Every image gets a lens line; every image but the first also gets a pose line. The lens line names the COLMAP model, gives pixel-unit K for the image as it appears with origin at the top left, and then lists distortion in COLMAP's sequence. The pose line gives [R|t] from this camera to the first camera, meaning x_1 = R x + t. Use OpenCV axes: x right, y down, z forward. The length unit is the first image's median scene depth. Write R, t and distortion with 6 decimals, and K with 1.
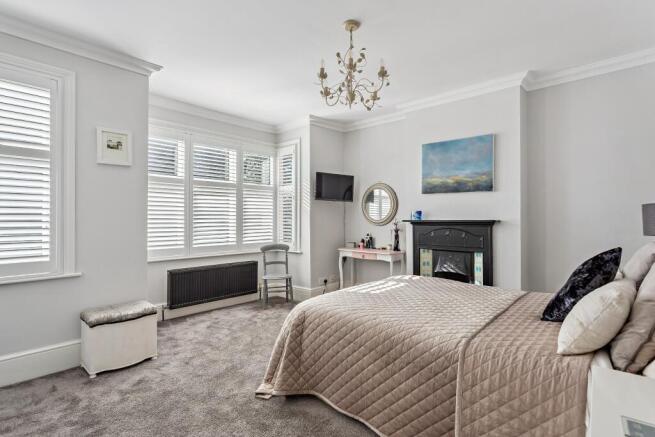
lens RADIAL K [[318.3, 0, 326.3], [0, 318.3, 217.1], [0, 0, 1]] dist [-0.012165, 0.000138]
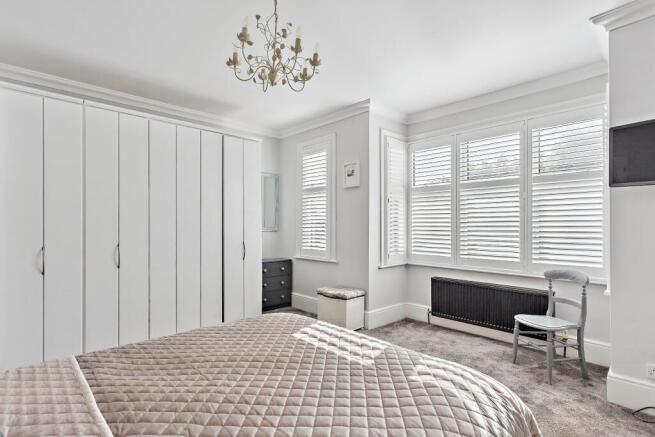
lens RADIAL K [[318.3, 0, 326.2], [0, 318.3, 222.8], [0, 0, 1]] dist [-0.012165, 0.000138]
pose [[-0.046058, -0.004161, -0.998930, 0.712682], [0.005270, 0.999976, -0.004408, -0.003347], [0.998925, -0.005468, -0.046035, 0.928777]]
